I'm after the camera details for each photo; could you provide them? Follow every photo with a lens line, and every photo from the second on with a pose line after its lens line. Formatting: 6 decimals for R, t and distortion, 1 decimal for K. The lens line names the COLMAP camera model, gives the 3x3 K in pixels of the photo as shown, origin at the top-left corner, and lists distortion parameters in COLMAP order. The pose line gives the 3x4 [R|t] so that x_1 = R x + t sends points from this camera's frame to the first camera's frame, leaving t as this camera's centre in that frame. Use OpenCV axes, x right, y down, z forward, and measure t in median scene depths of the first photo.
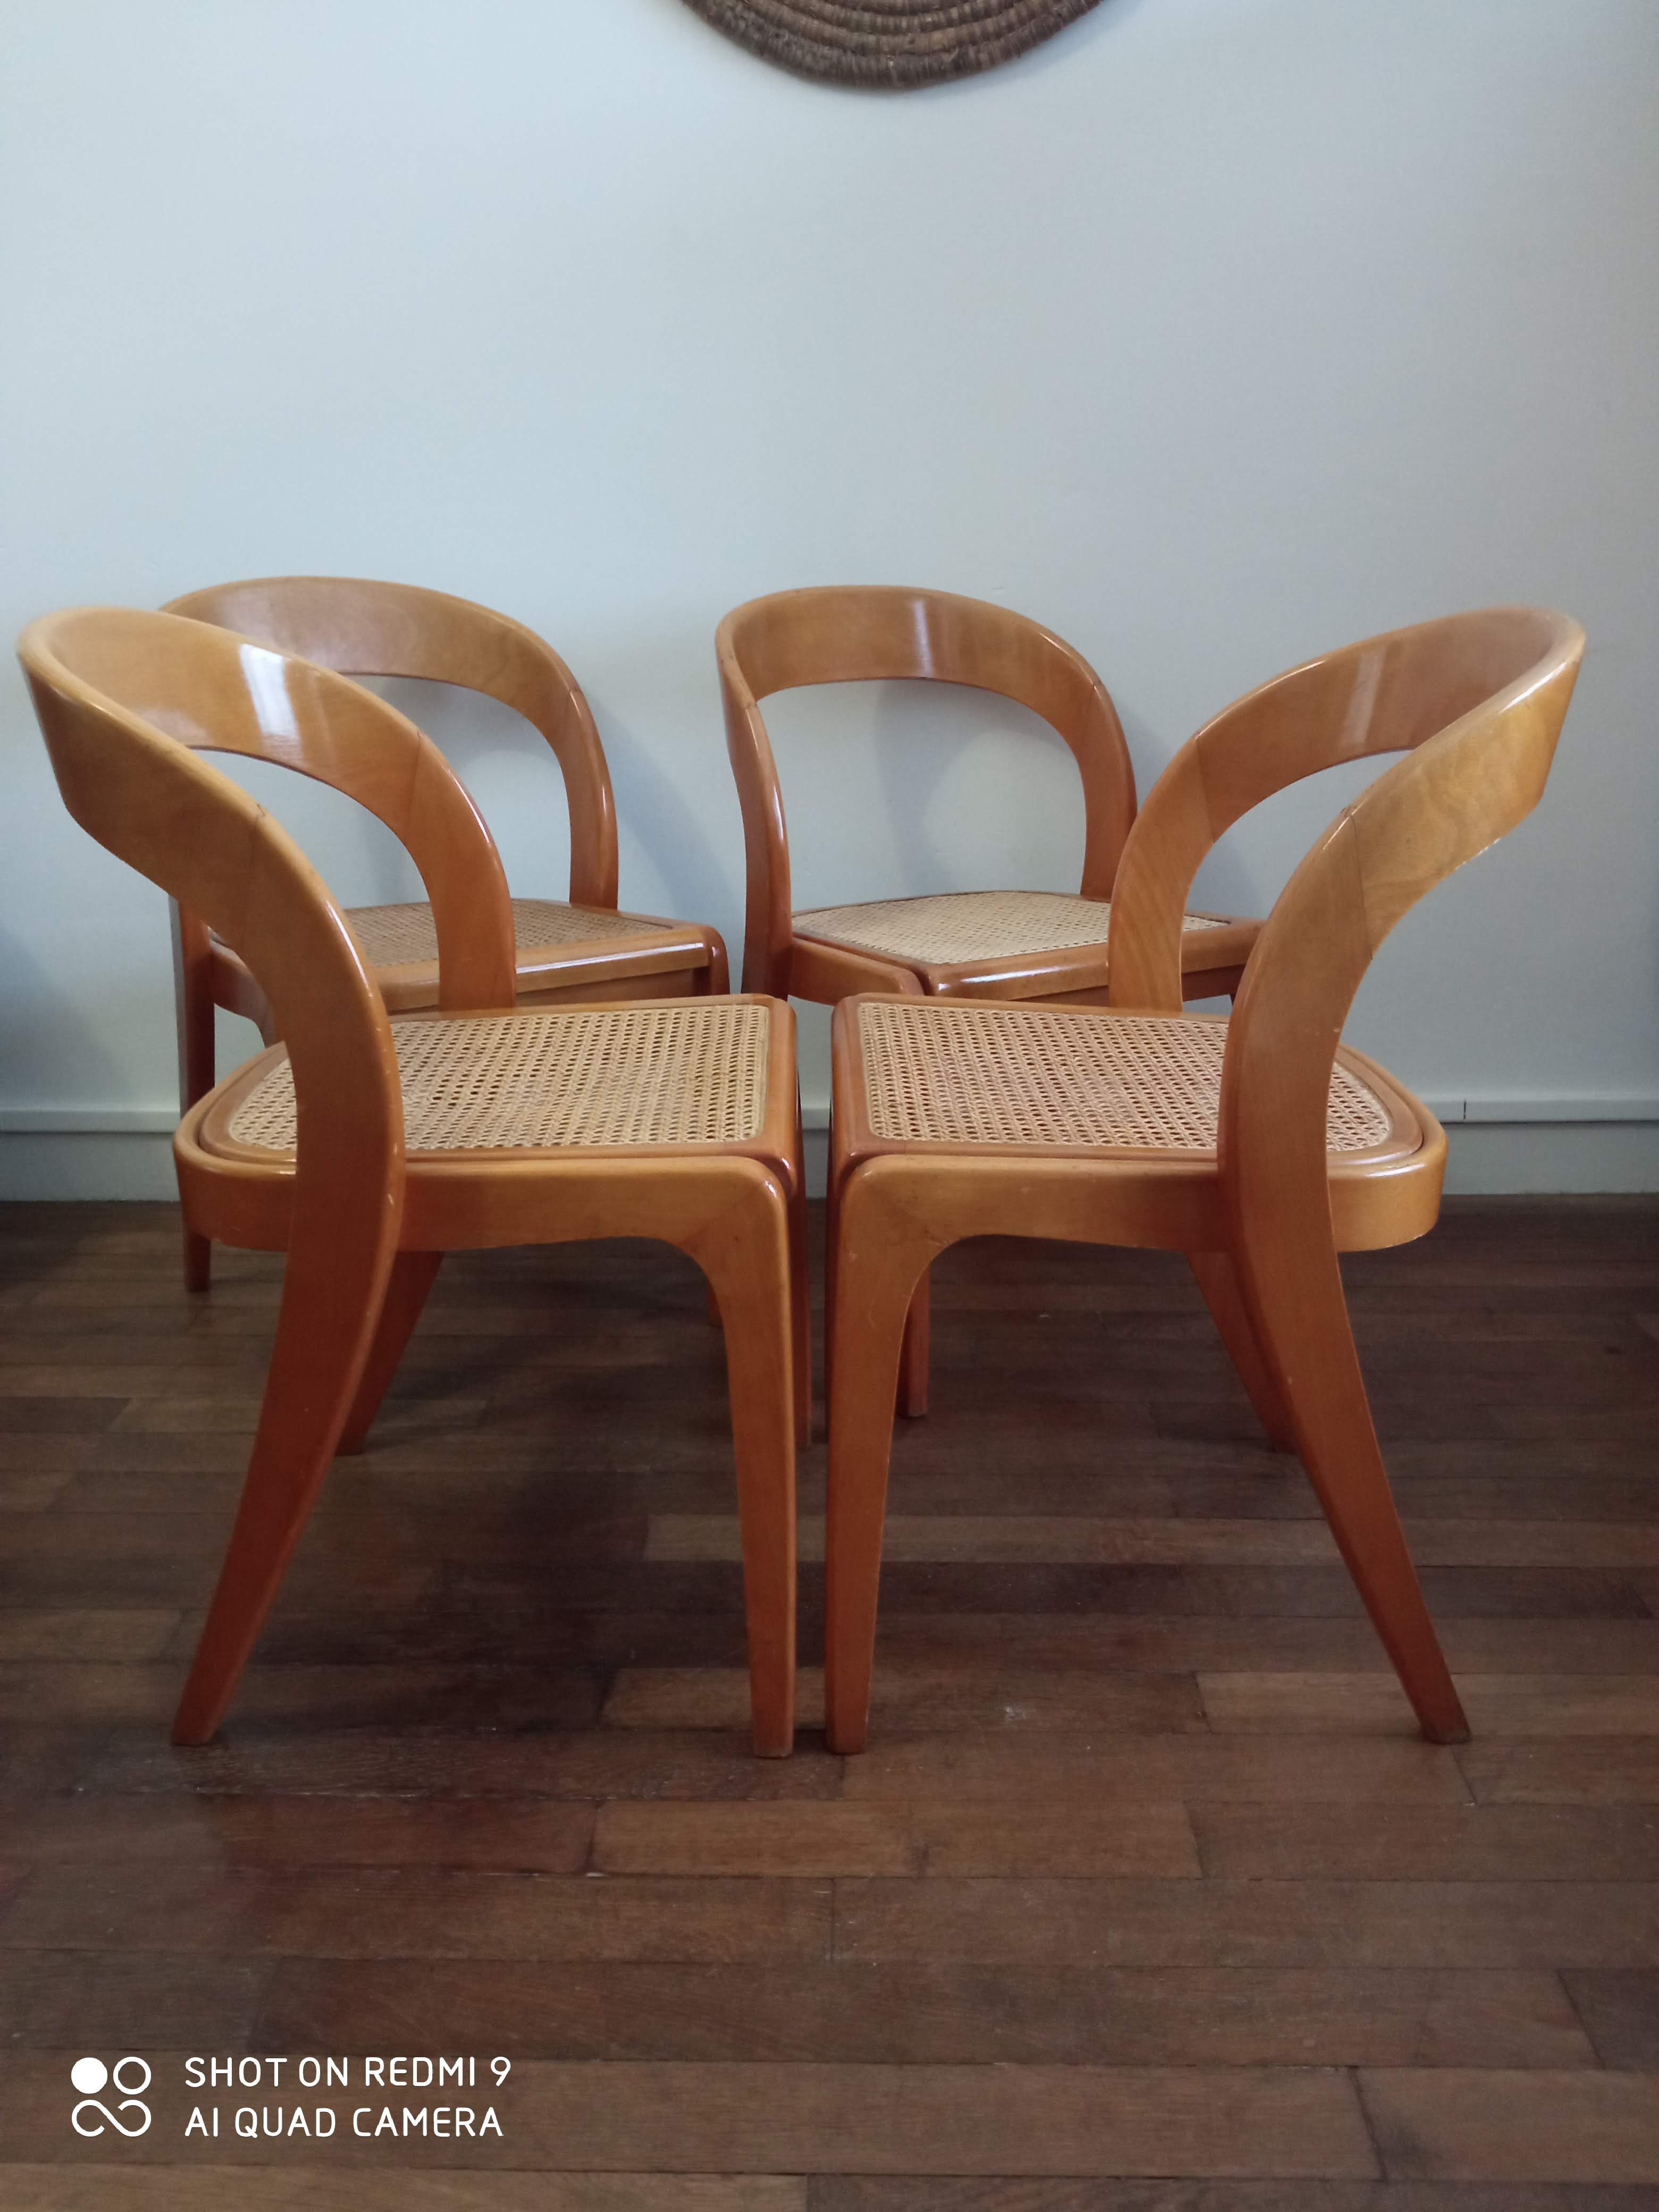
lens RADIAL K [[1804.1, 0, 838.1], [0, 1804.1, 1112.6], [0, 0, 1]] dist [0.076461, -0.128506]
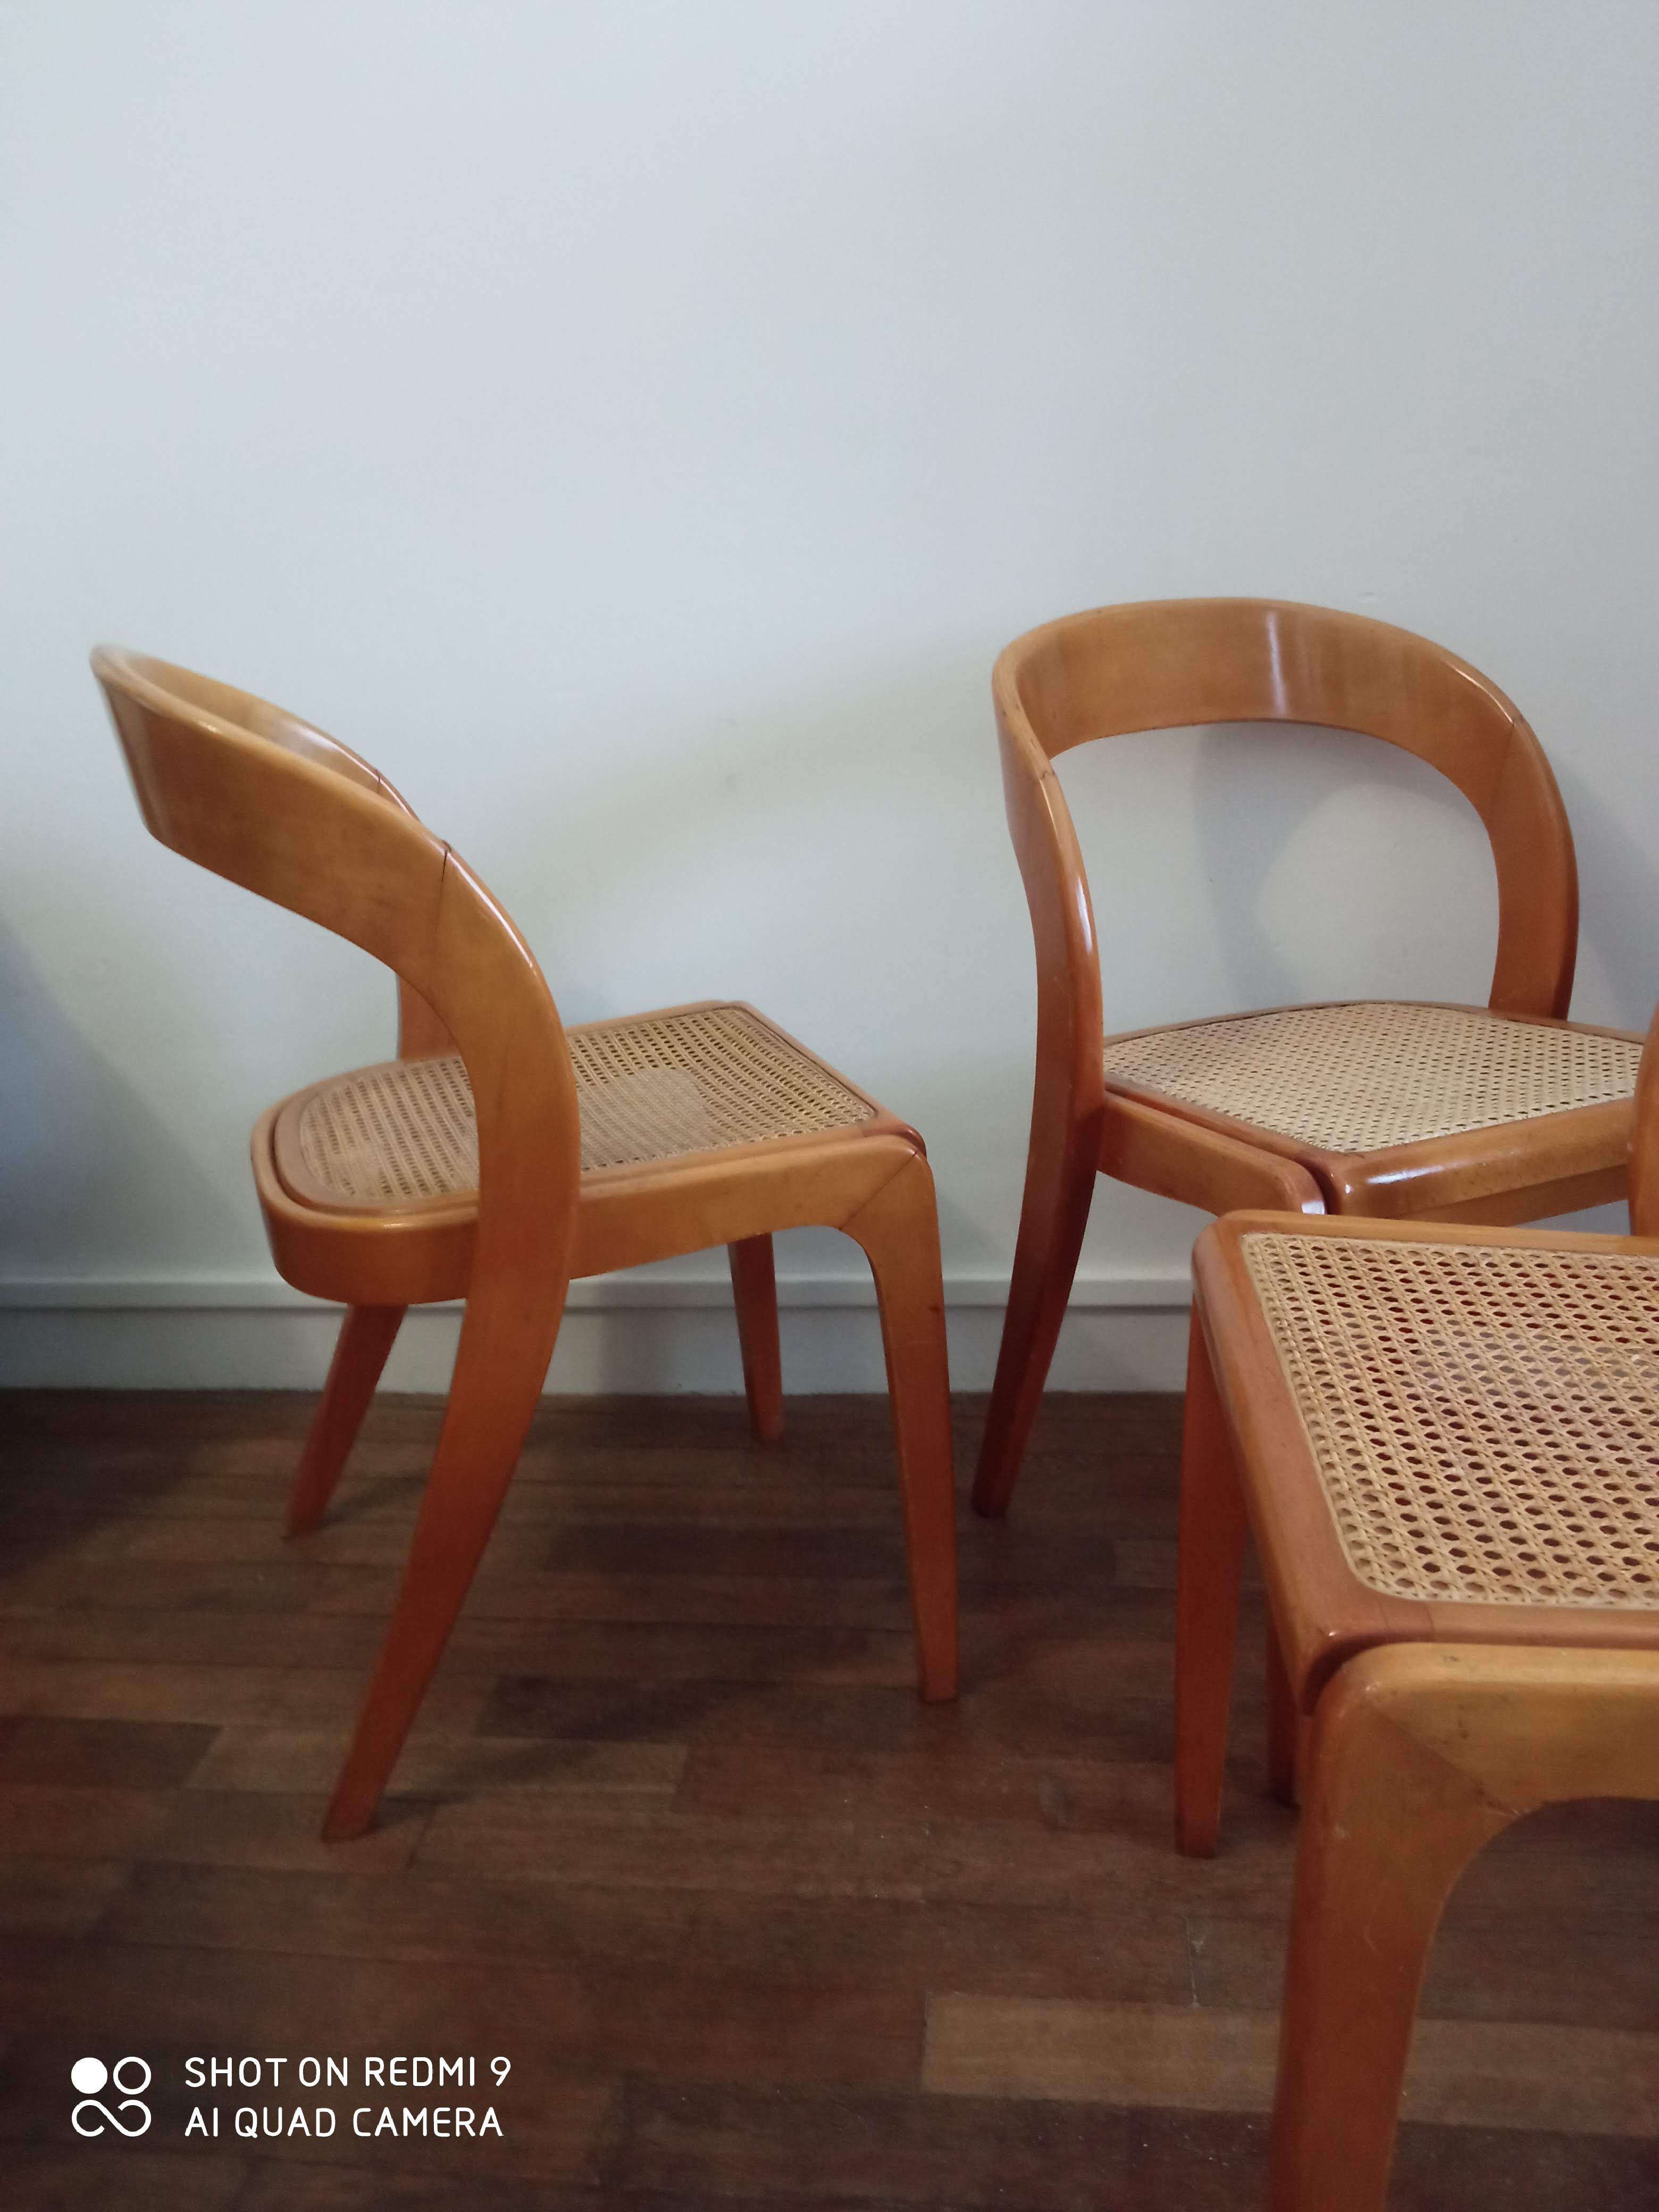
lens RADIAL K [[1804.1, 0, 827.5], [0, 1804.1, 1114.1], [0, 0, 1]] dist [0.076461, -0.128506]
pose [[0.993101, -0.007550, -0.117021, -0.069081], [0.006963, 0.999961, -0.005424, -0.117364], [0.117057, 0.004572, 0.993115, 0.378365]]
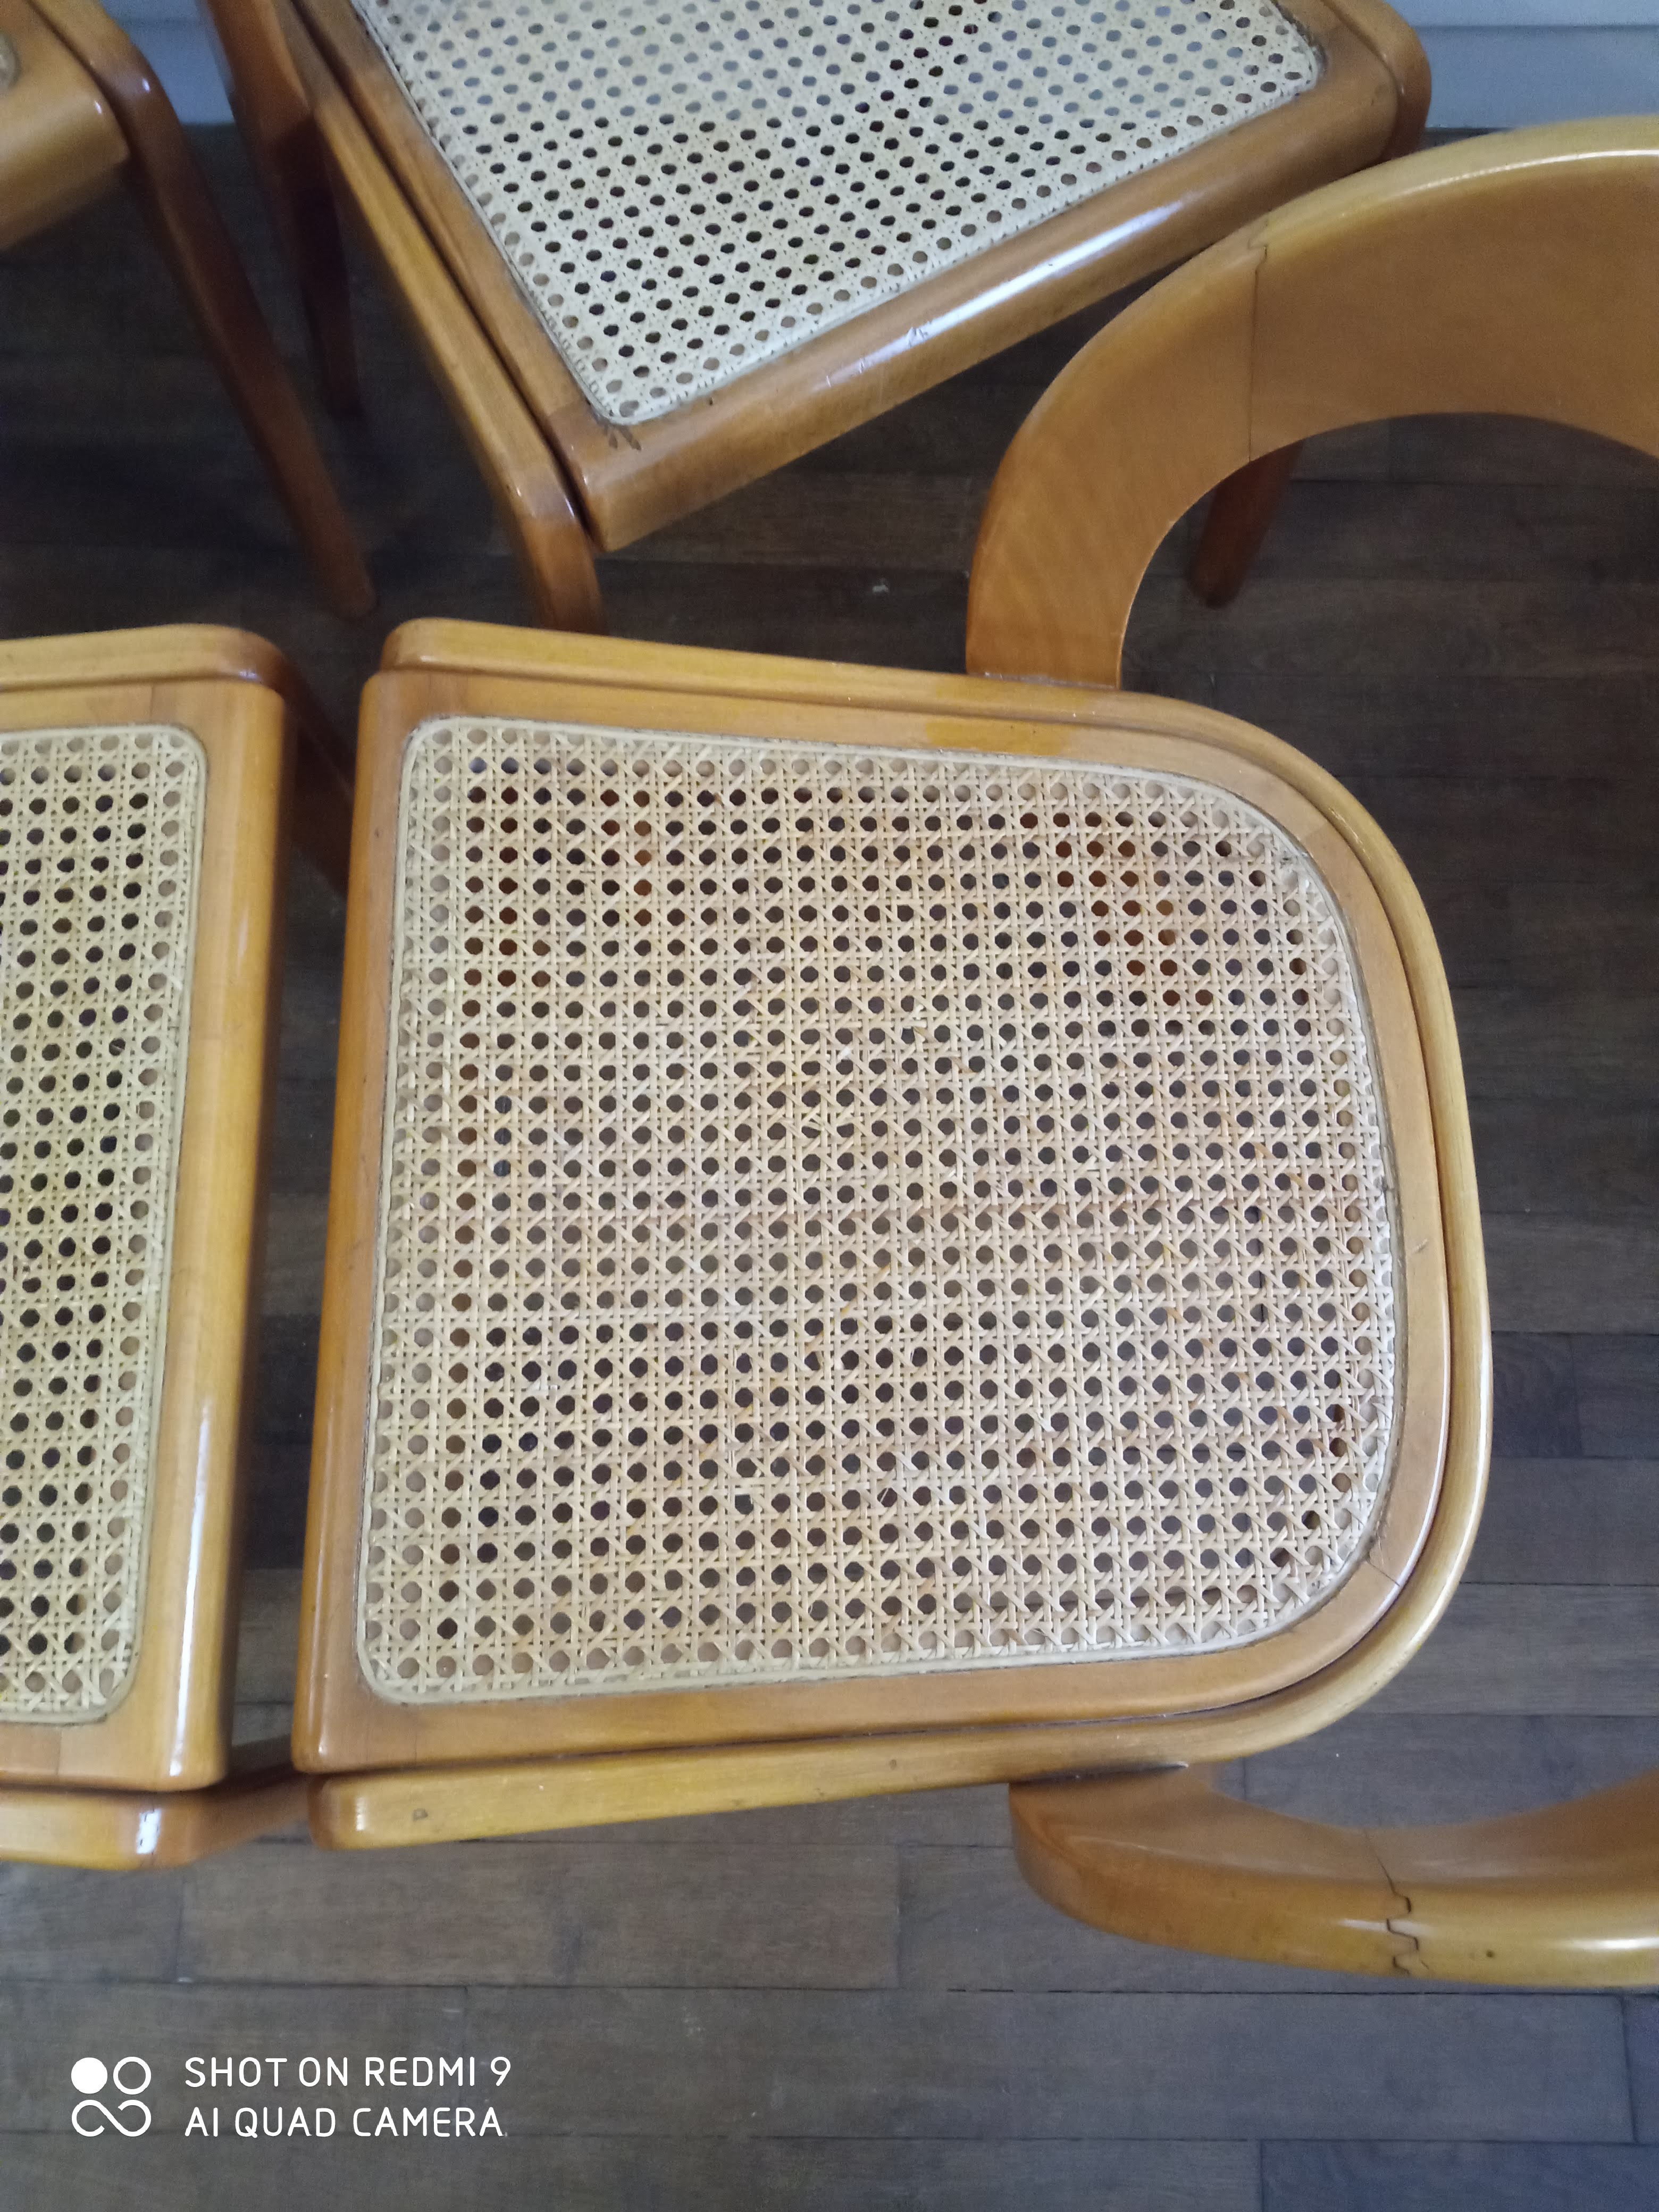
lens RADIAL K [[1804.1, 0, 822.2], [0, 1804.1, 1110.0], [0, 0, 1]] dist [0.076461, -0.128506]
pose [[0.999697, 0.009796, 0.022570, 0.121712], [-0.024289, 0.539220, 0.841814, -0.454928], [-0.003924, -0.842108, 0.539295, 0.760125]]
